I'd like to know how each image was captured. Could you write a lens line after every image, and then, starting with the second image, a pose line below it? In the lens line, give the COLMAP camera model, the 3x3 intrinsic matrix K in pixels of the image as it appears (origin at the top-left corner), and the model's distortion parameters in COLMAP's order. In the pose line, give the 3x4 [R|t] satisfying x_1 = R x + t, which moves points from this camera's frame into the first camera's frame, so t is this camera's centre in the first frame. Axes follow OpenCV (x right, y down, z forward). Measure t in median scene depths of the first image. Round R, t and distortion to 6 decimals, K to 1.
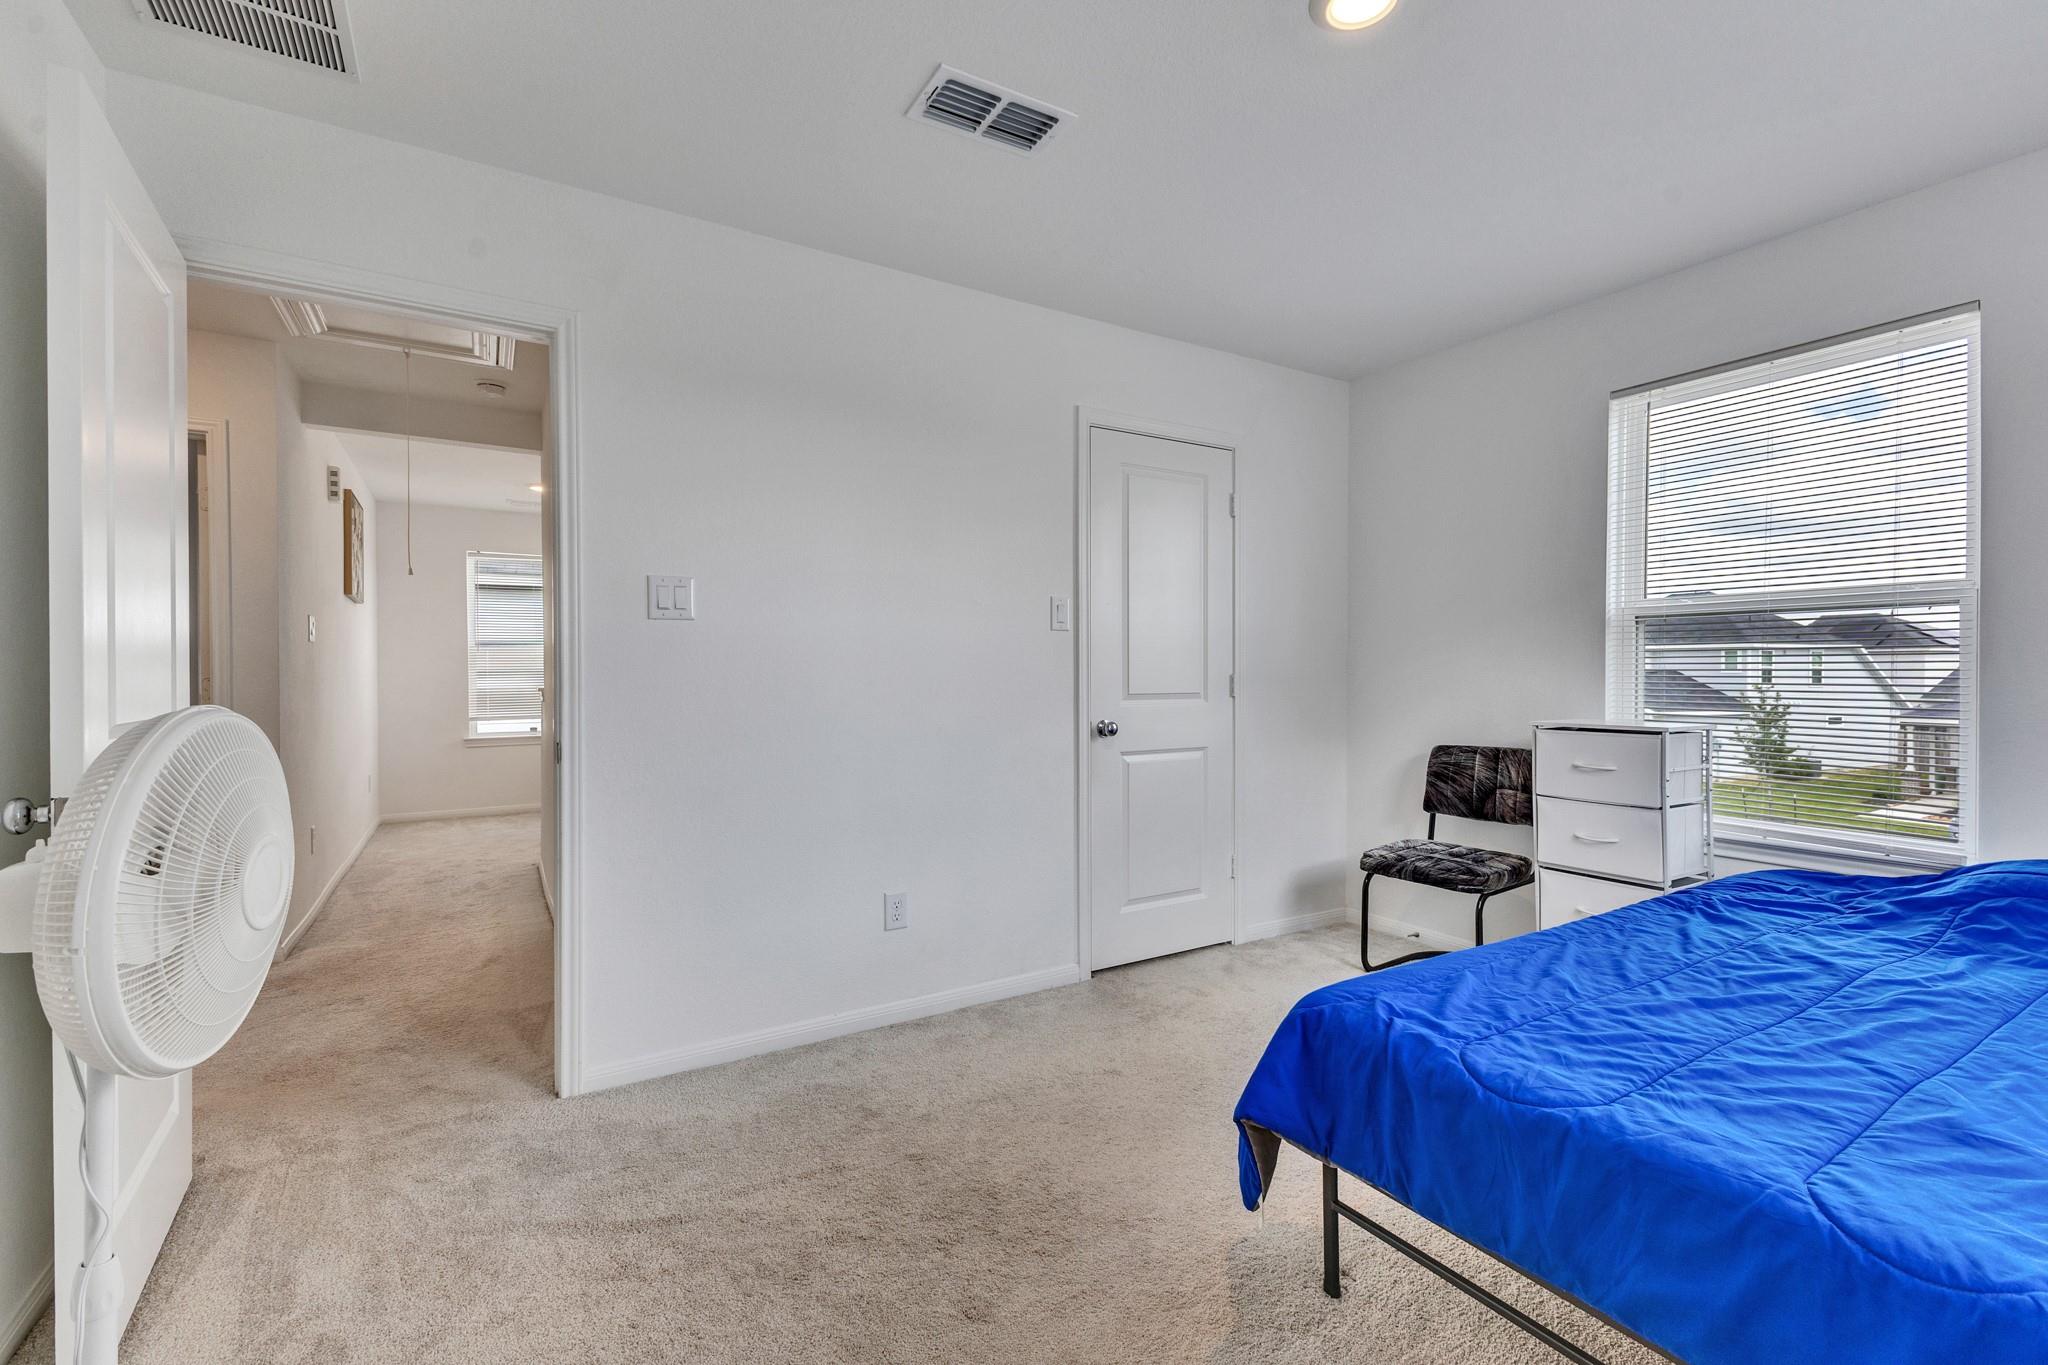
lens RADIAL K [[880.7, 0, 1022.1], [0, 880.7, 676.2], [0, 0, 1]] dist [0.015225, -0.005037]
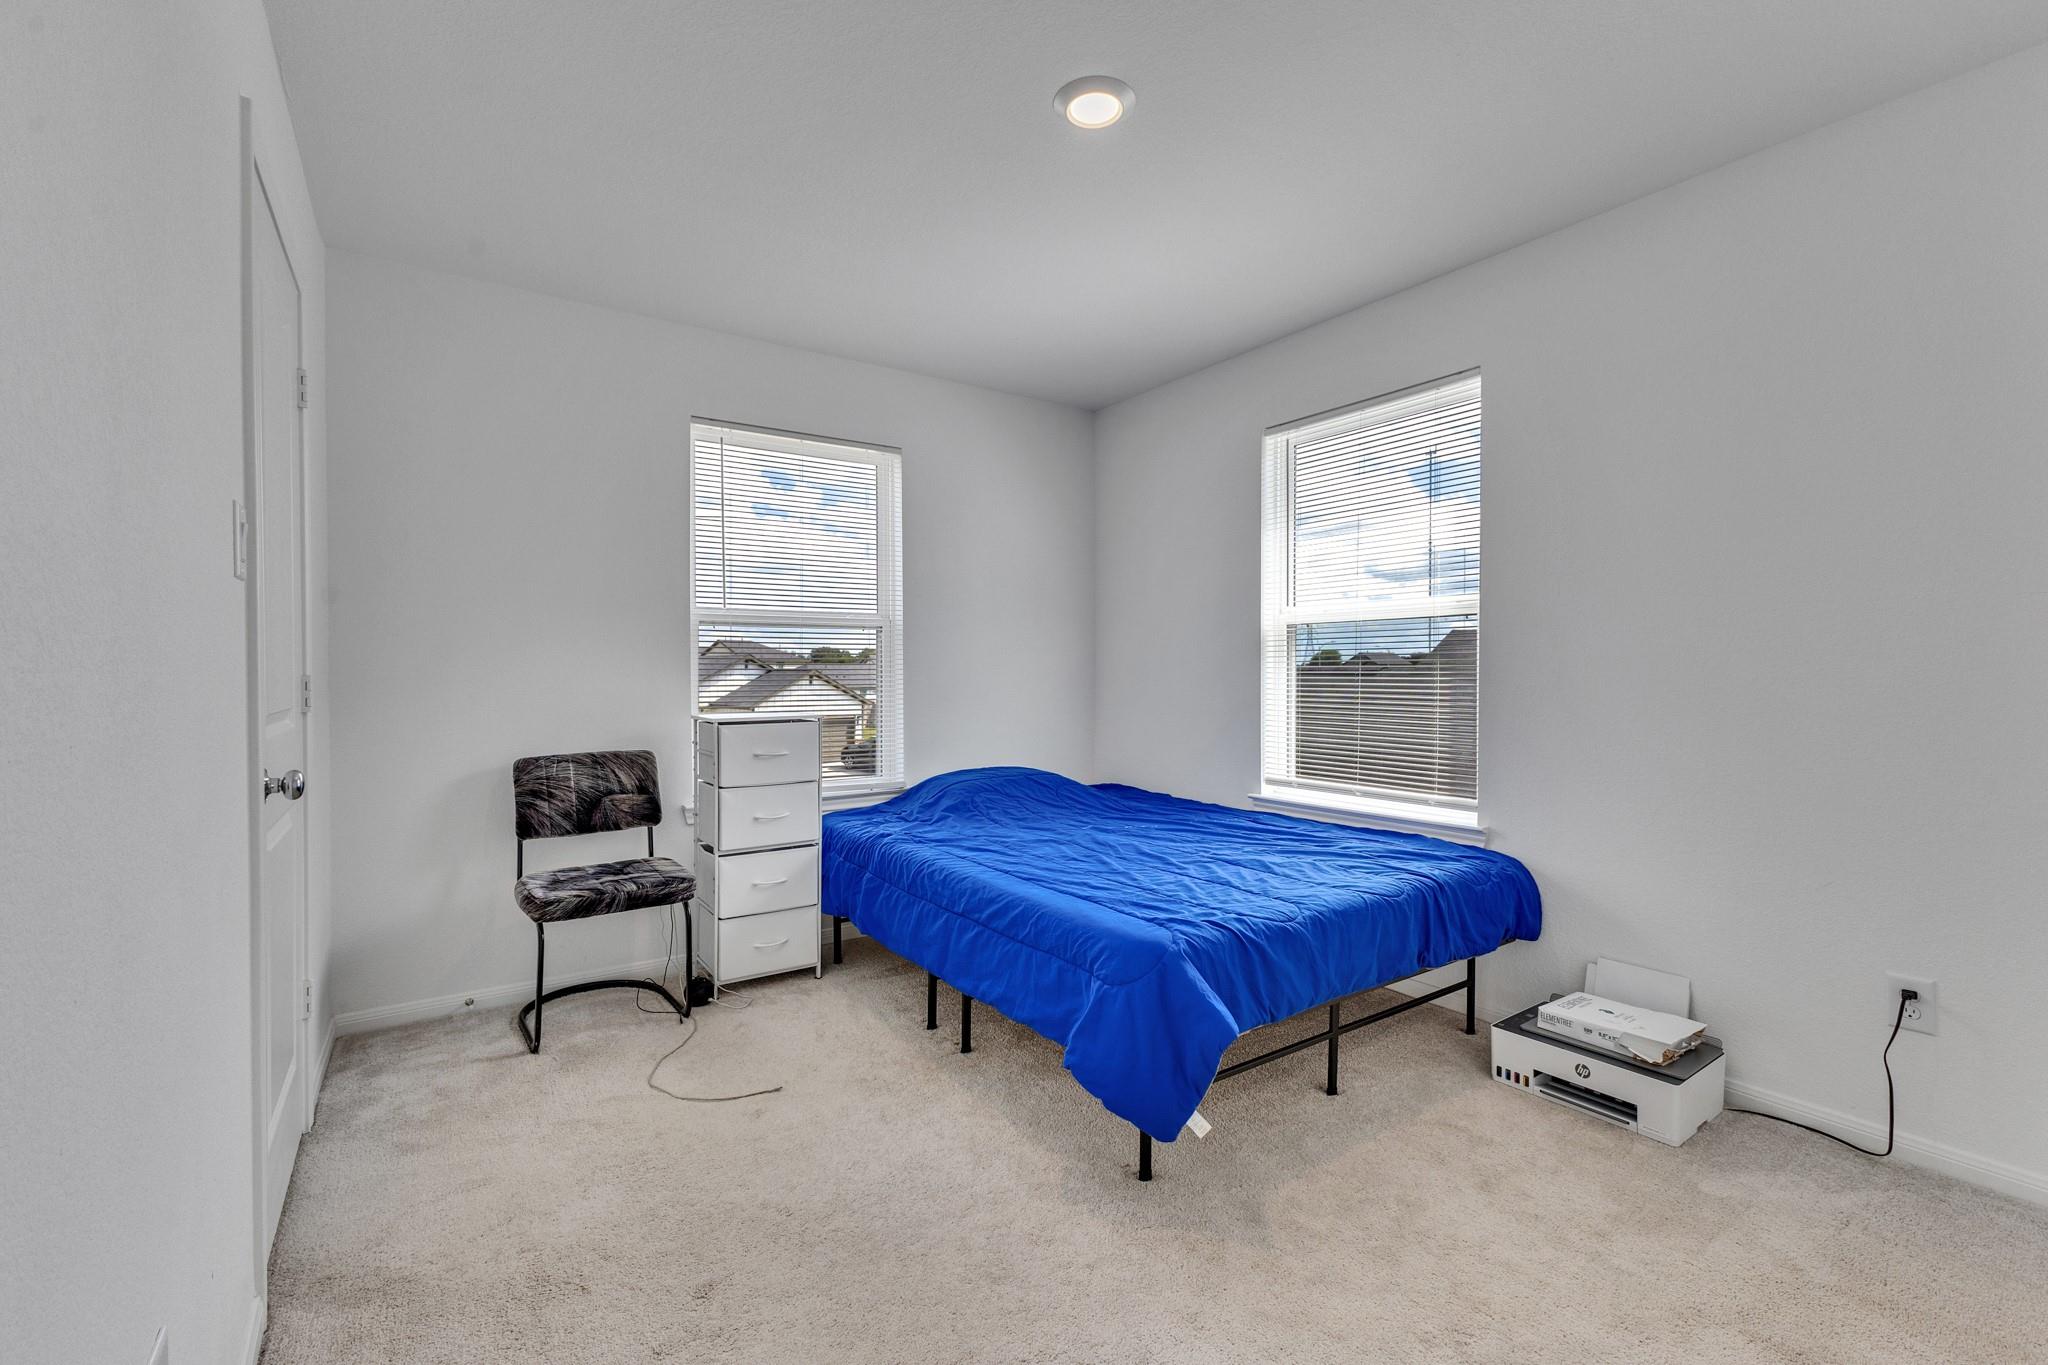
lens RADIAL K [[880.7, 0, 1021.4], [0, 880.7, 678.8], [0, 0, 1]] dist [0.015225, -0.005037]
pose [[-0.046944, -0.006768, 0.998875, -0.411978], [0.008522, 0.999938, 0.007176, 0.000630], [-0.998861, 0.008849, -0.046884, 0.600455]]
